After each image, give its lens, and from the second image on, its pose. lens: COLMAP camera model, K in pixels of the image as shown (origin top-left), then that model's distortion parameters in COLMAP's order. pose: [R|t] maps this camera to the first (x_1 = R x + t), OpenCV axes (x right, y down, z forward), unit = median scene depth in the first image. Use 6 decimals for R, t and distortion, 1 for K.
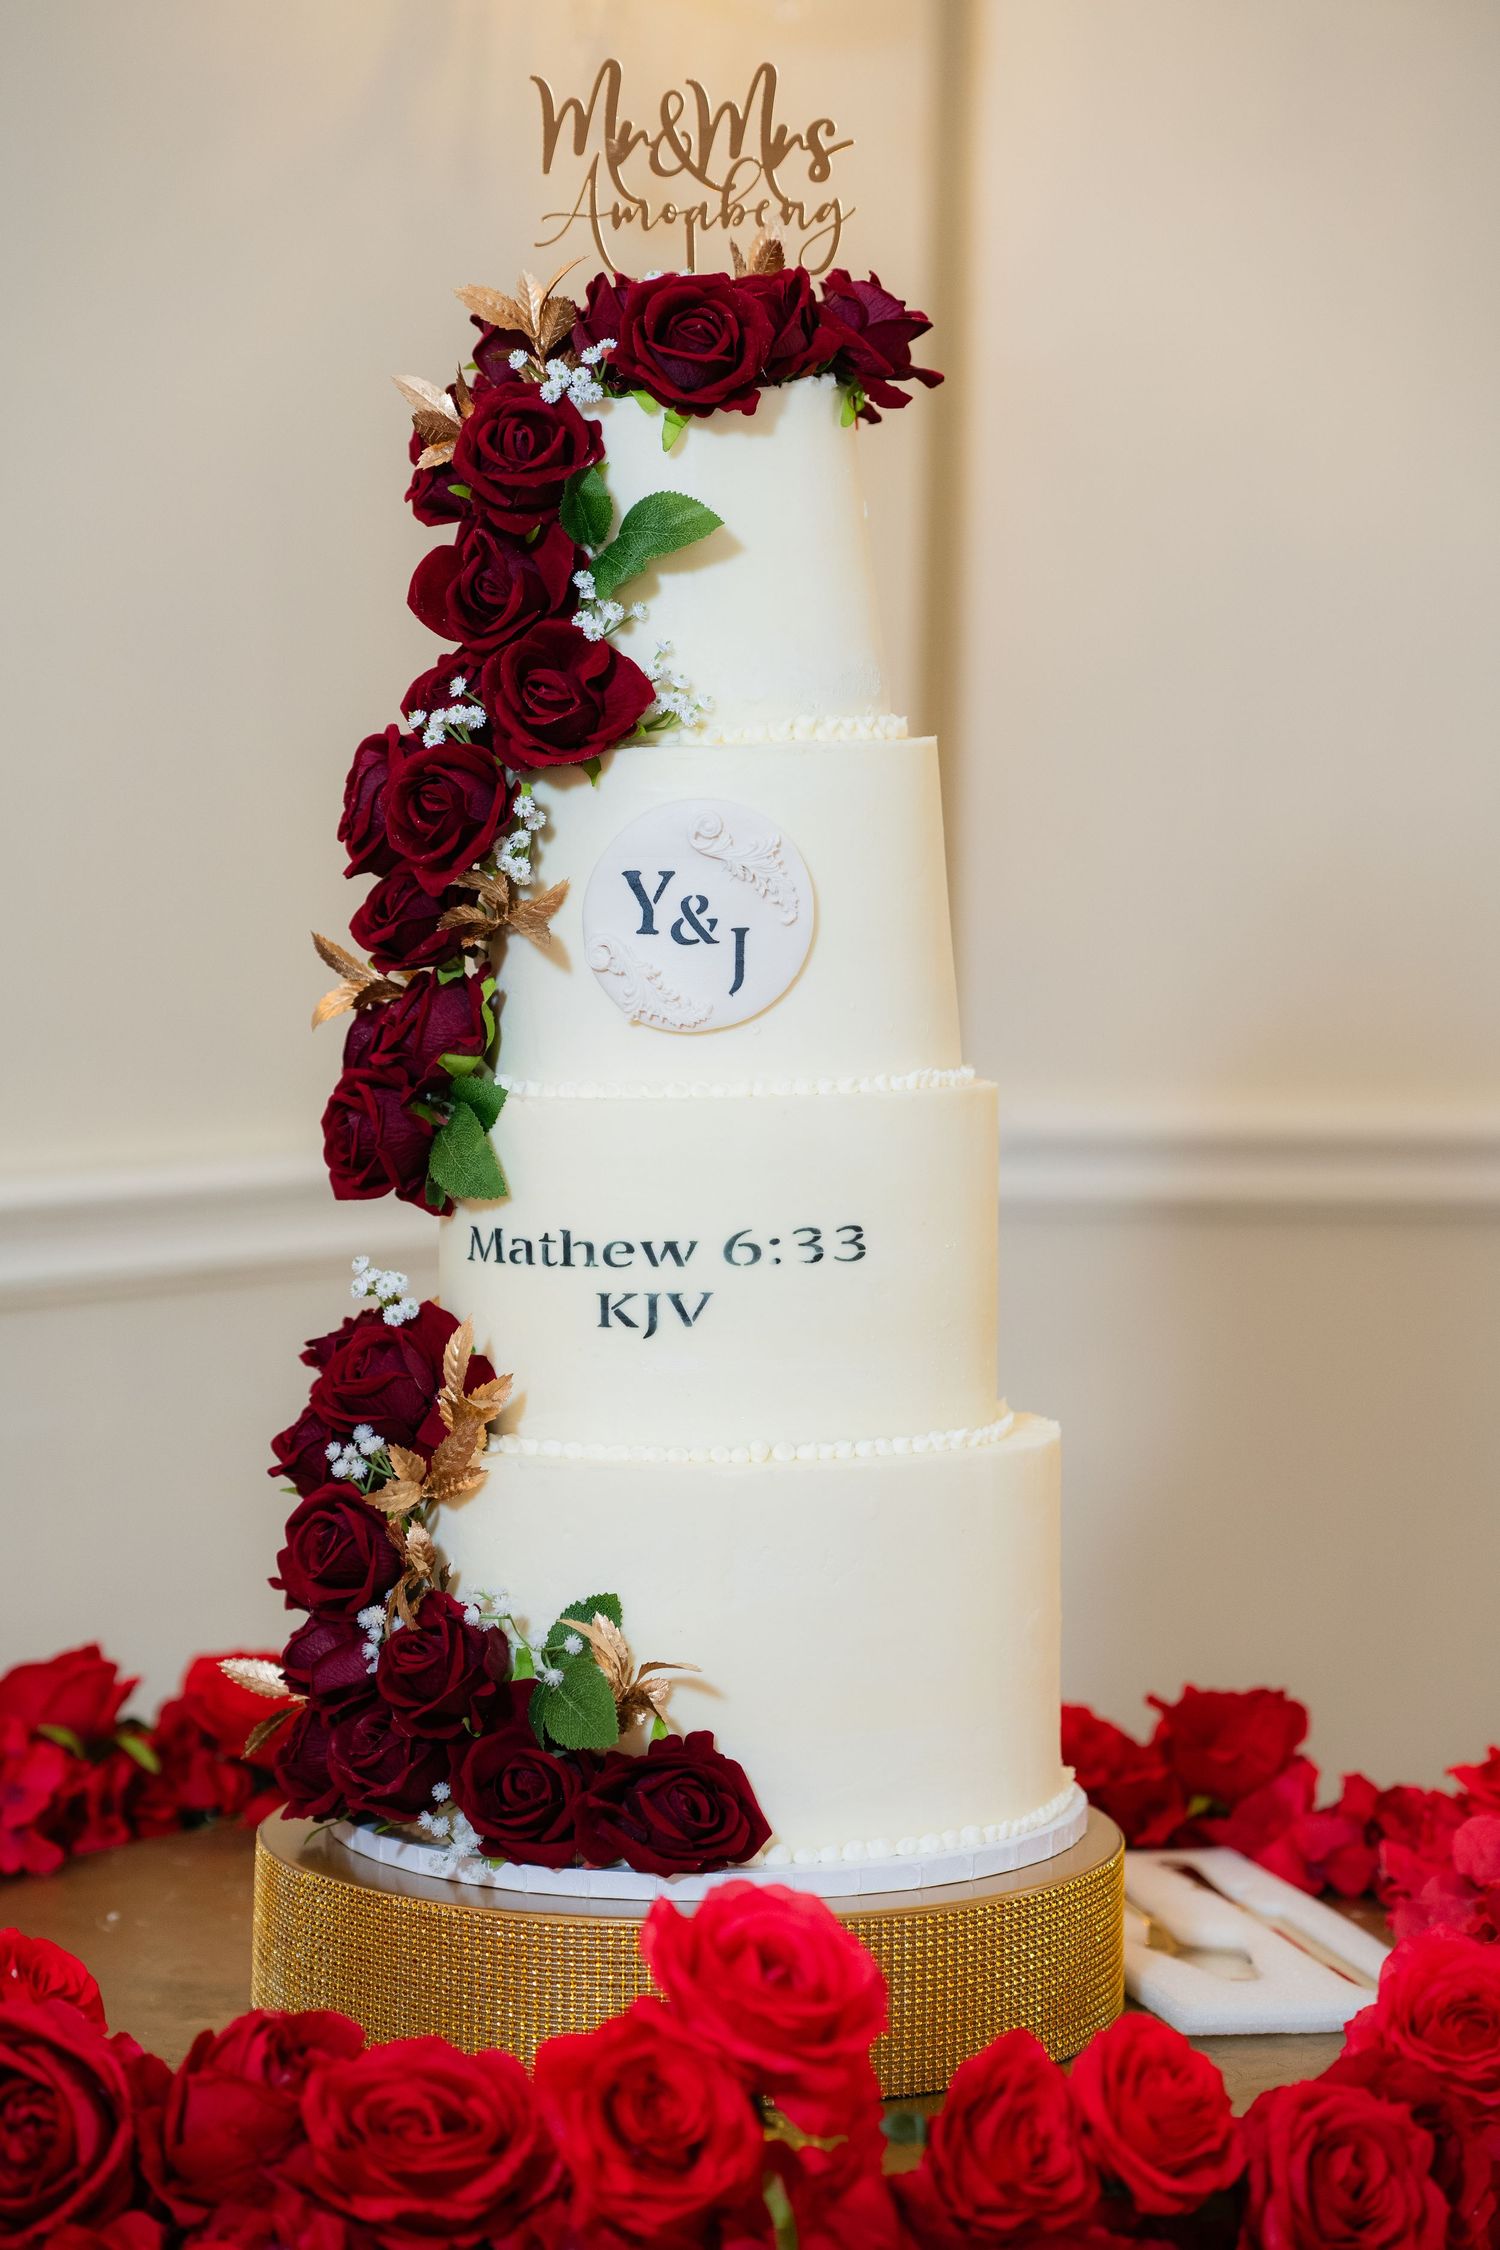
lens RADIAL K [[5355.4, 0, 758.9], [0, 5355.4, 1101.8], [0, 0, 1]] dist [0.005743, 0.000000]
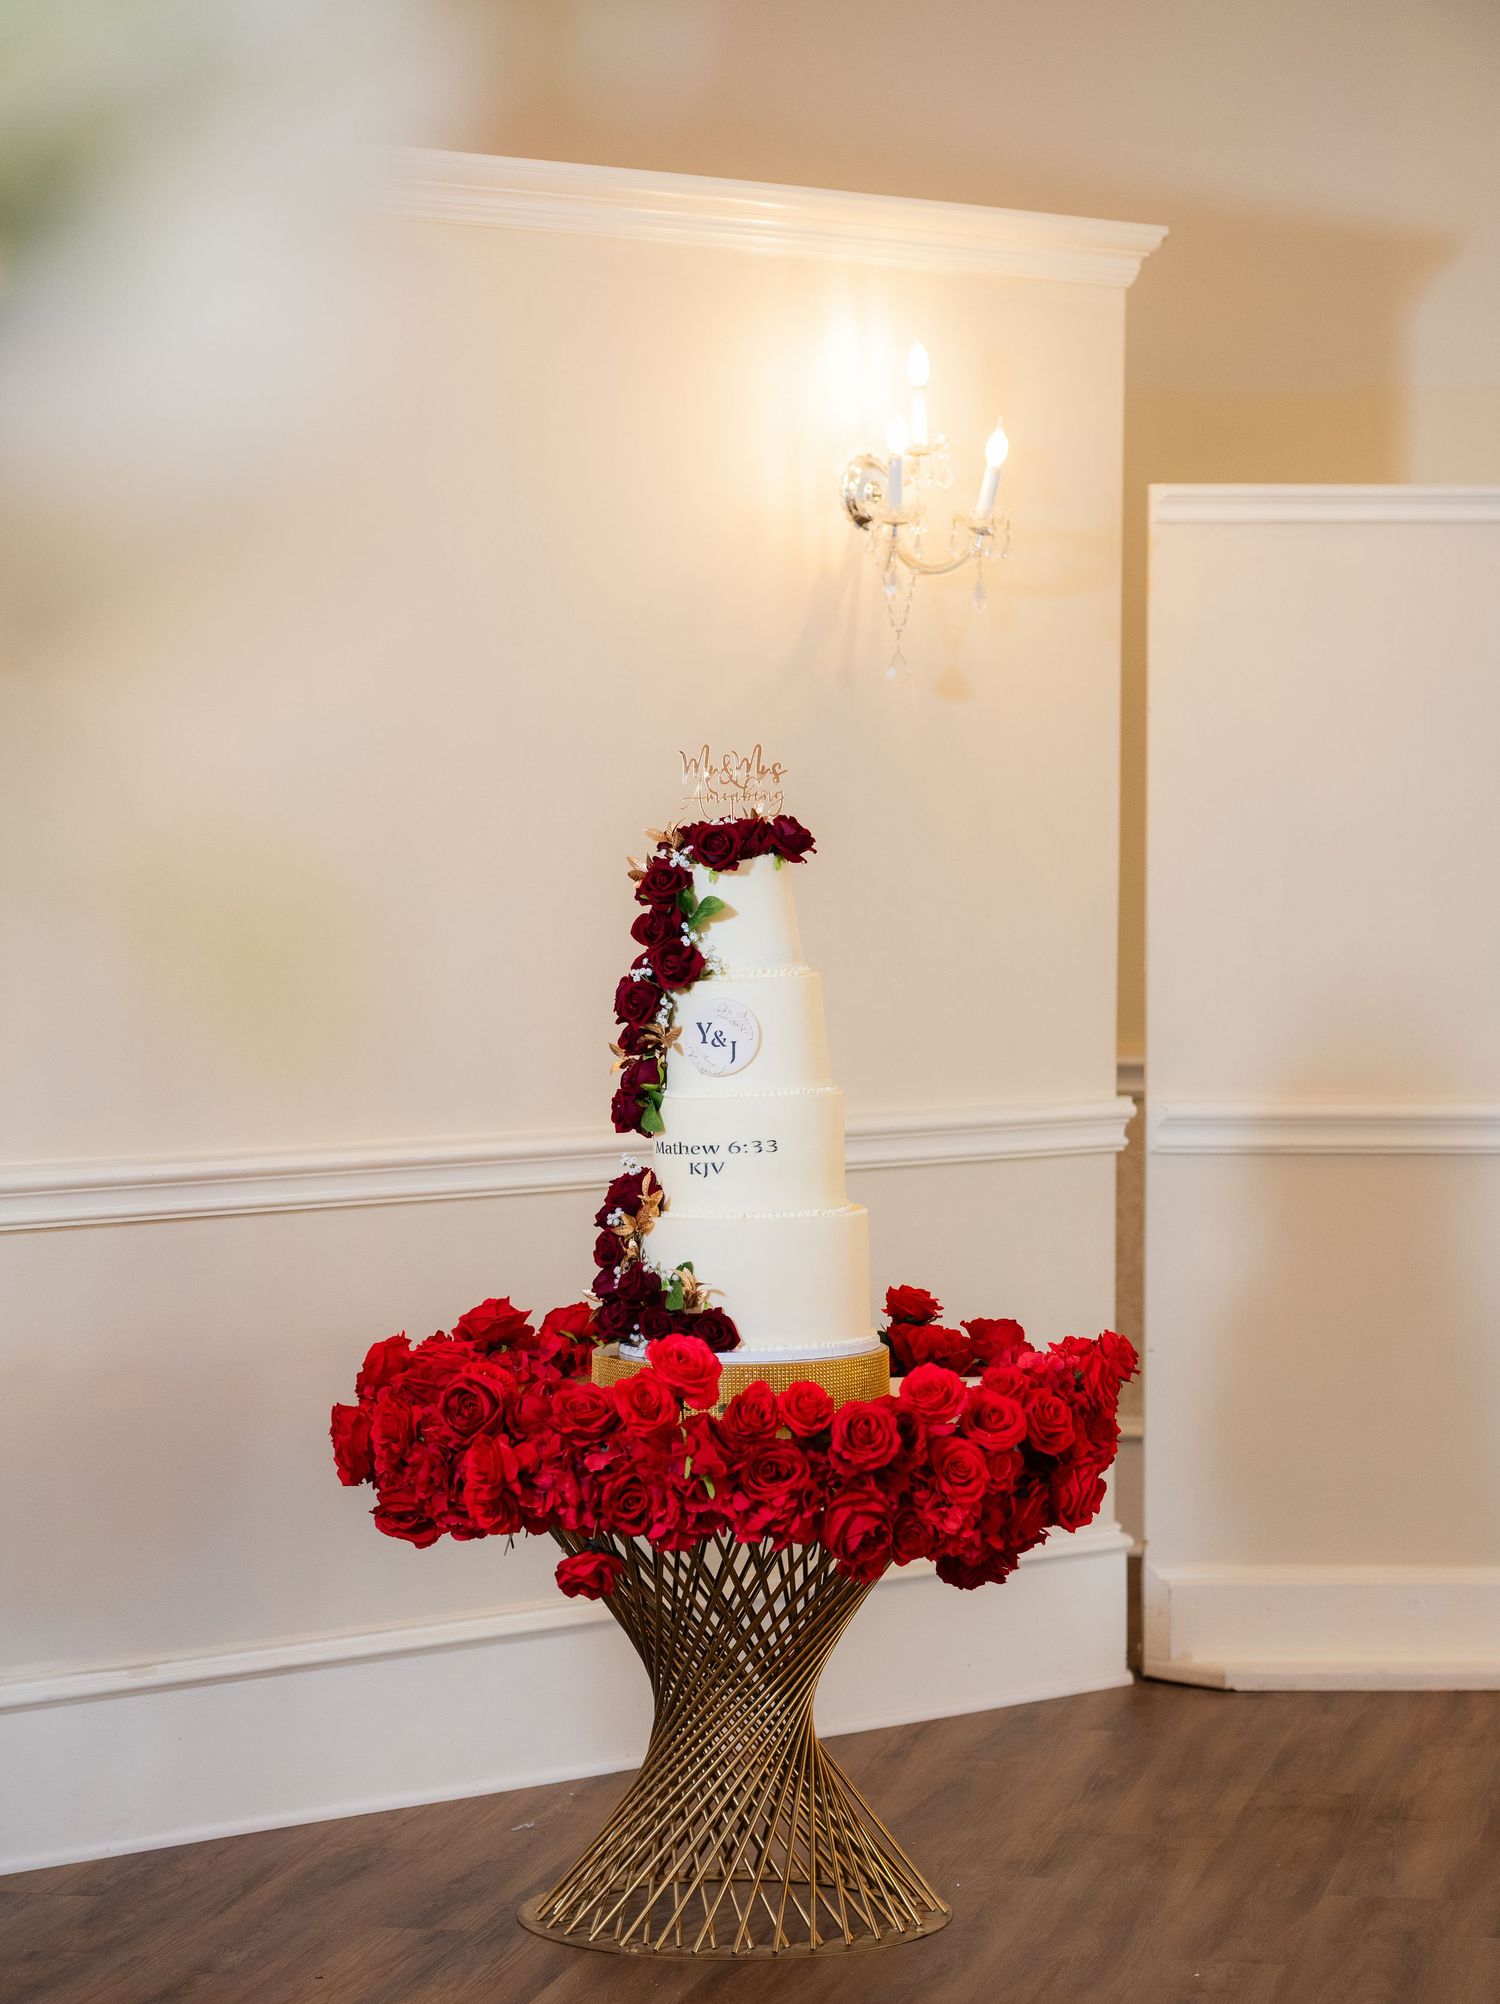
lens RADIAL K [[5015.9, 0, 745.8], [0, 5015.9, 1011.4], [0, 0, 1]] dist [0.096268, 0.000000]
pose [[0.972205, -0.011267, -0.233859, 0.658646], [0.006816, 0.999780, -0.019833, 0.006749], [0.234031, 0.017687, 0.972068, -1.727991]]
